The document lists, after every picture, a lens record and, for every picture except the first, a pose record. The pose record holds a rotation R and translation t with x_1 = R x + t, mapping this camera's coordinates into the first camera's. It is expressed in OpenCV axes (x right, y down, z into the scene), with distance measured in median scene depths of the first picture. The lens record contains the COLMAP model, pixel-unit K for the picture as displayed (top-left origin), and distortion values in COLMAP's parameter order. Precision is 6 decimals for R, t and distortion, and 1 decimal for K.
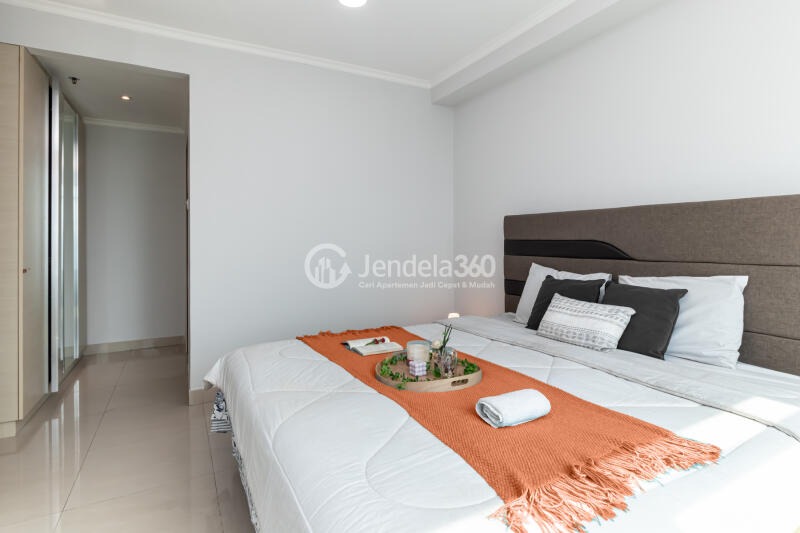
lens RADIAL K [[416.4, 0, 398.4], [0, 416.4, 238.5], [0, 0, 1]] dist [-0.001178, -0.000163]
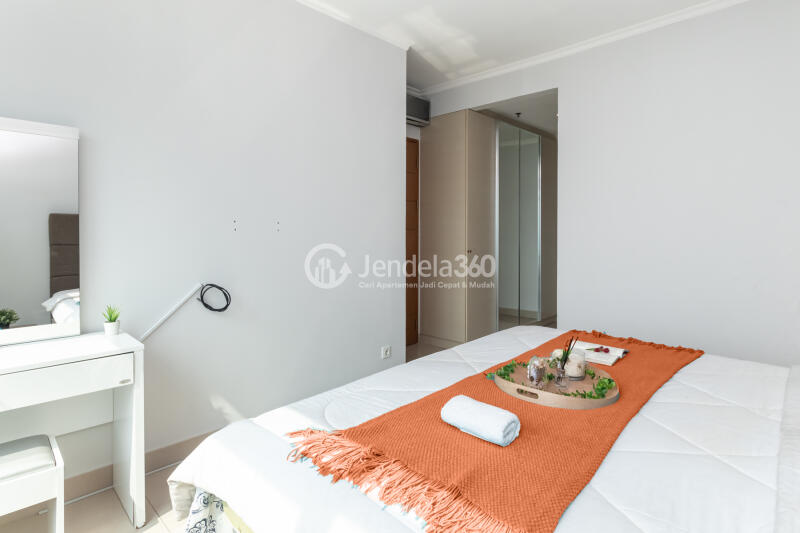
lens RADIAL K [[416.4, 0, 398.4], [0, 416.4, 238.5], [0, 0, 1]] dist [-0.001178, -0.000163]
pose [[0.292537, 0.020471, -0.956035, 1.088092], [0.003205, 0.999744, 0.022388, -0.013048], [0.956249, -0.009613, 0.292397, 0.561197]]
